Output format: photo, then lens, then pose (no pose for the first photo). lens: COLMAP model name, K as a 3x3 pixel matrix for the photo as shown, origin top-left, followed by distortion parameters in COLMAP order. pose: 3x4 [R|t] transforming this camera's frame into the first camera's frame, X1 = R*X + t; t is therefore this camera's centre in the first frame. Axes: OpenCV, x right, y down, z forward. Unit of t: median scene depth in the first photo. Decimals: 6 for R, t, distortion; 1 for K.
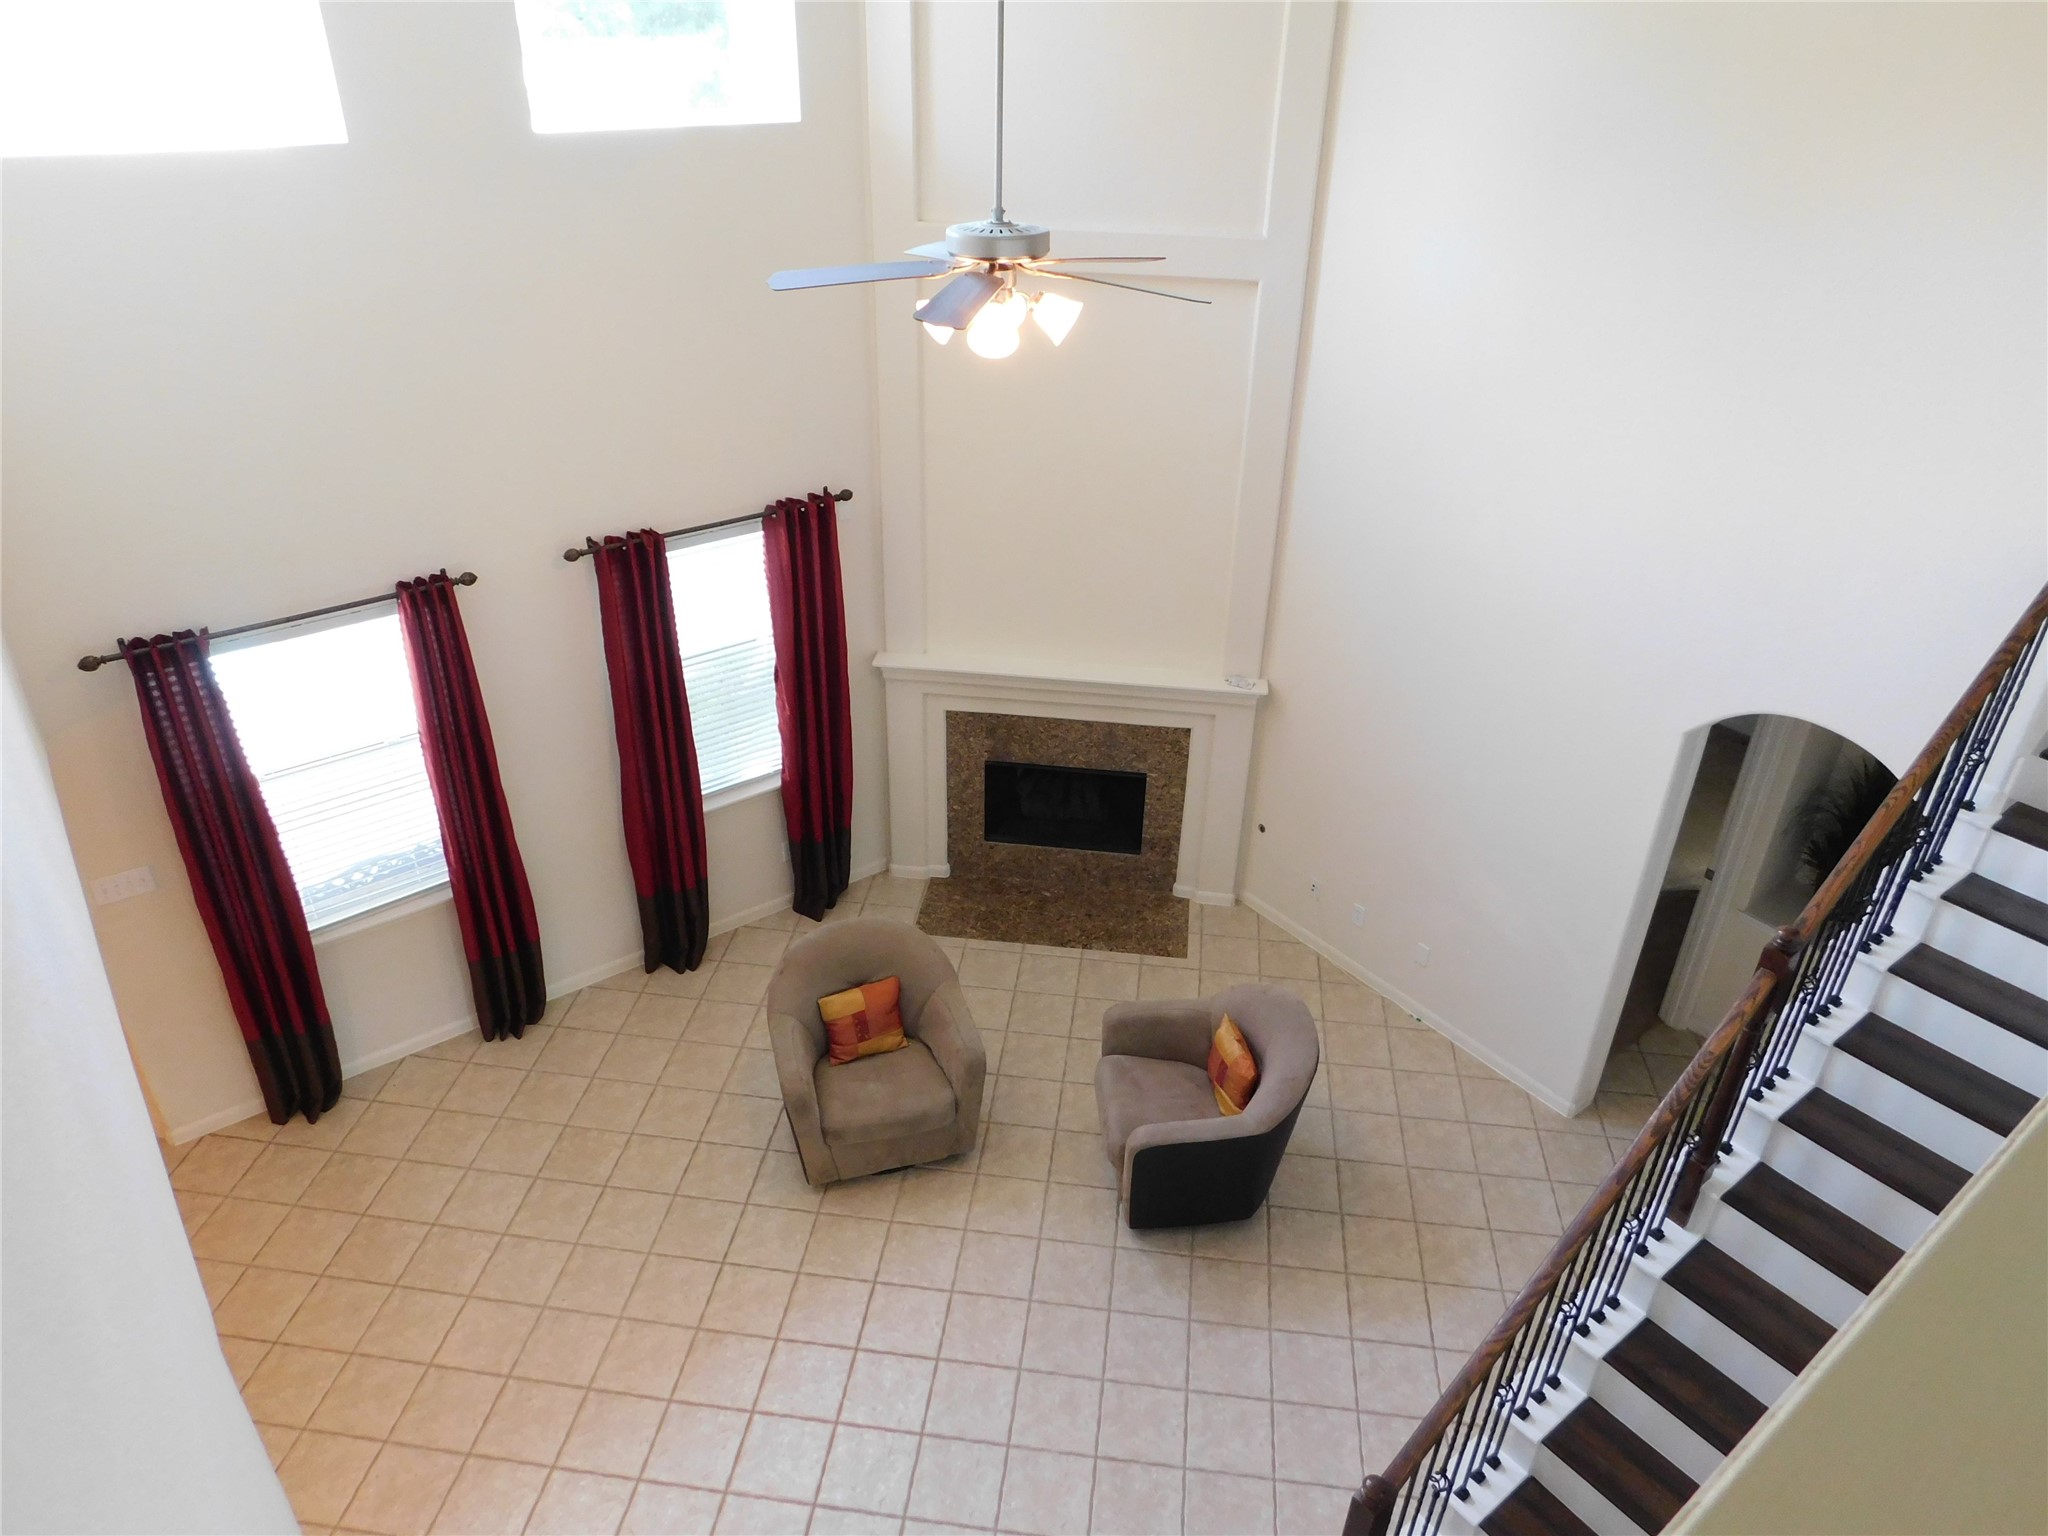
lens RADIAL K [[1351.1, 0, 1011.6], [0, 1351.1, 772.2], [0, 0, 1]] dist [-0.075045, 0.059010]
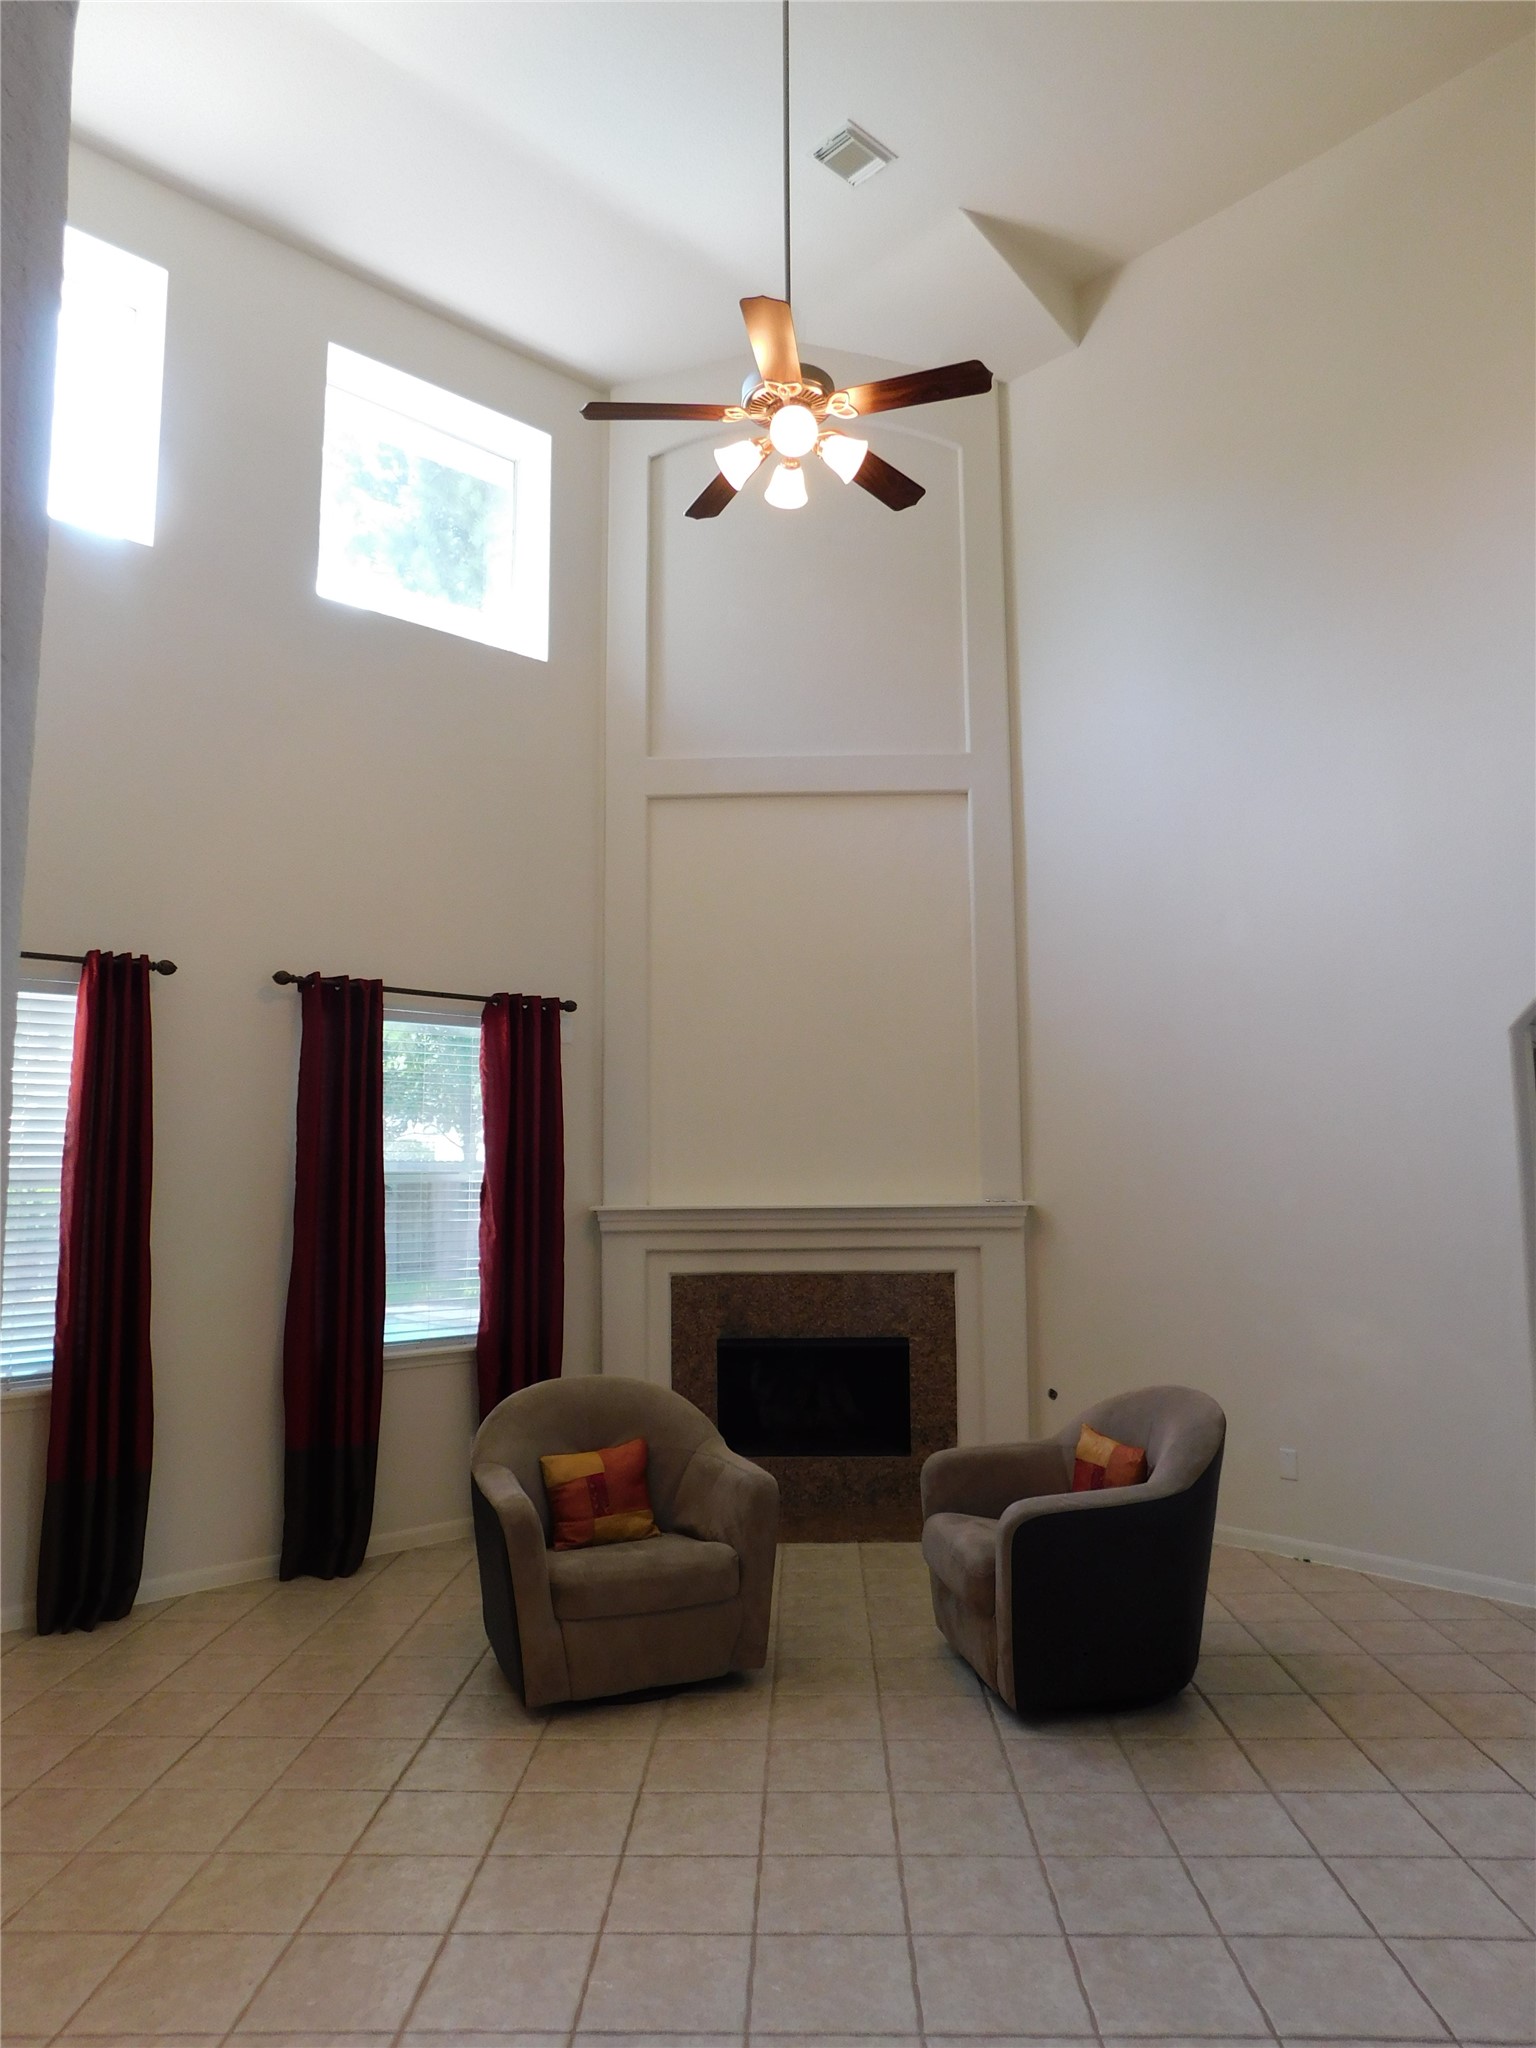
lens RADIAL K [[1351.1, 0, 756.6], [0, 1351.1, 1031.6], [0, 0, 1]] dist [-0.075045, 0.059010]
pose [[0.995172, -0.012923, 0.097296, -0.086767], [0.068154, 0.804330, -0.590262, 0.388903], [-0.070630, 0.594043, 0.801327, 0.240623]]
